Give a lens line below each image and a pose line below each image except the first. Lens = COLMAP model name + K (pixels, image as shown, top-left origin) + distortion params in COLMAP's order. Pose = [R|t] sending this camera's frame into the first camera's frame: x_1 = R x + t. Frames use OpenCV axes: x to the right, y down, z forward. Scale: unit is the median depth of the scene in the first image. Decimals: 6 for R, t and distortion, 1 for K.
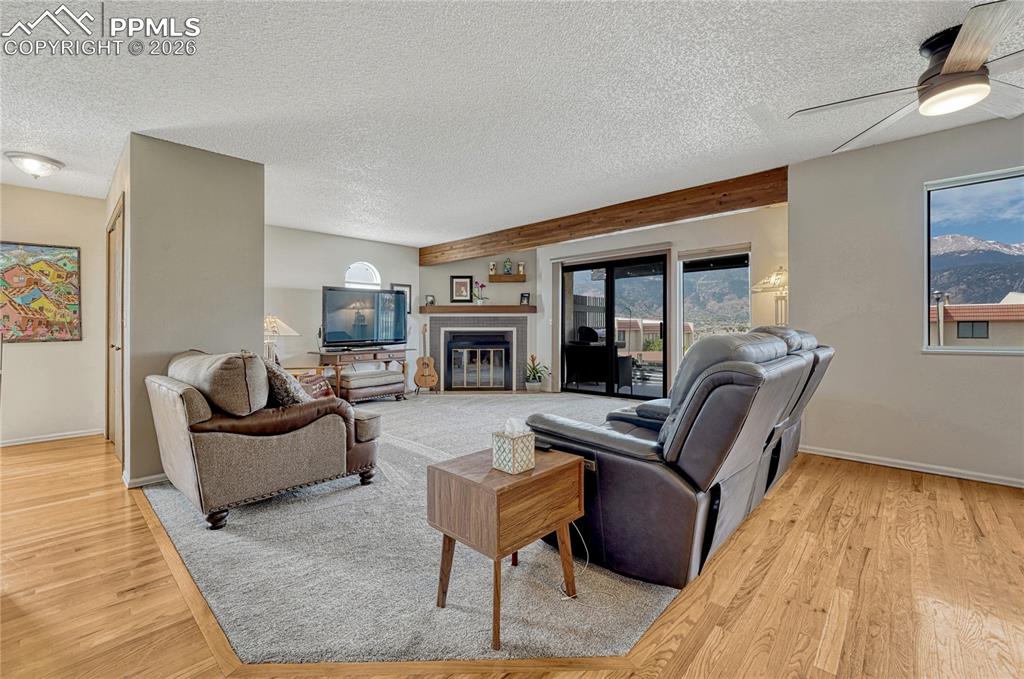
lens RADIAL K [[424.1, 0, 505.7], [0, 424.1, 330.1], [0, 0, 1]] dist [-0.007150, -0.000314]
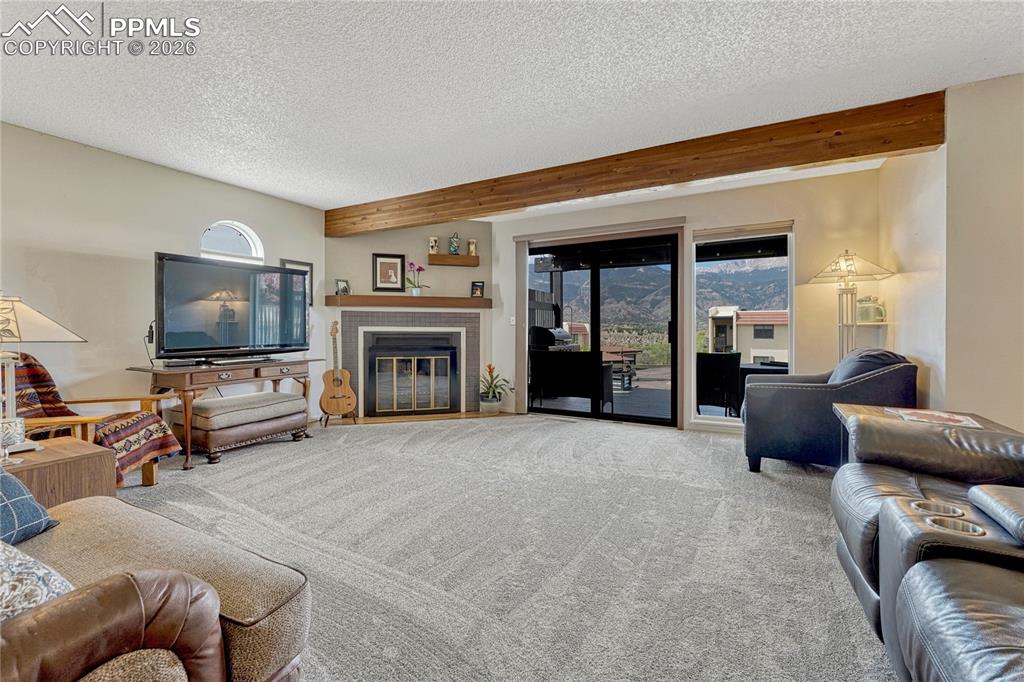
lens RADIAL K [[428.7, 0, 510.7], [0, 428.7, 339.3], [0, 0, 1]] dist [-0.010386, 0.001008]
pose [[0.967317, -0.001942, 0.253562, -0.106975], [-0.003240, 0.999794, 0.020018, -0.000634], [-0.253549, -0.020186, 0.967112, 0.302713]]
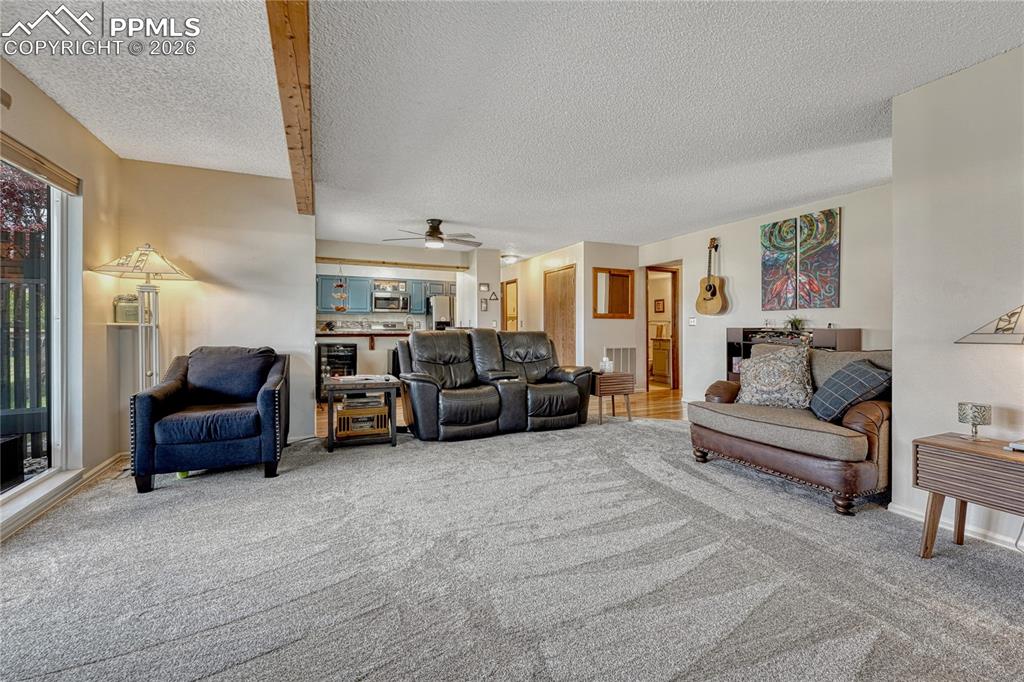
lens RADIAL K [[428.7, 0, 510.1], [0, 428.7, 336.7], [0, 0, 1]] dist [-0.010386, 0.001008]
pose [[-0.924979, -0.001958, 0.380012, -0.138118], [0.006796, 0.999742, 0.021693, -0.005346], [-0.379956, 0.022648, -0.924727, 1.094372]]
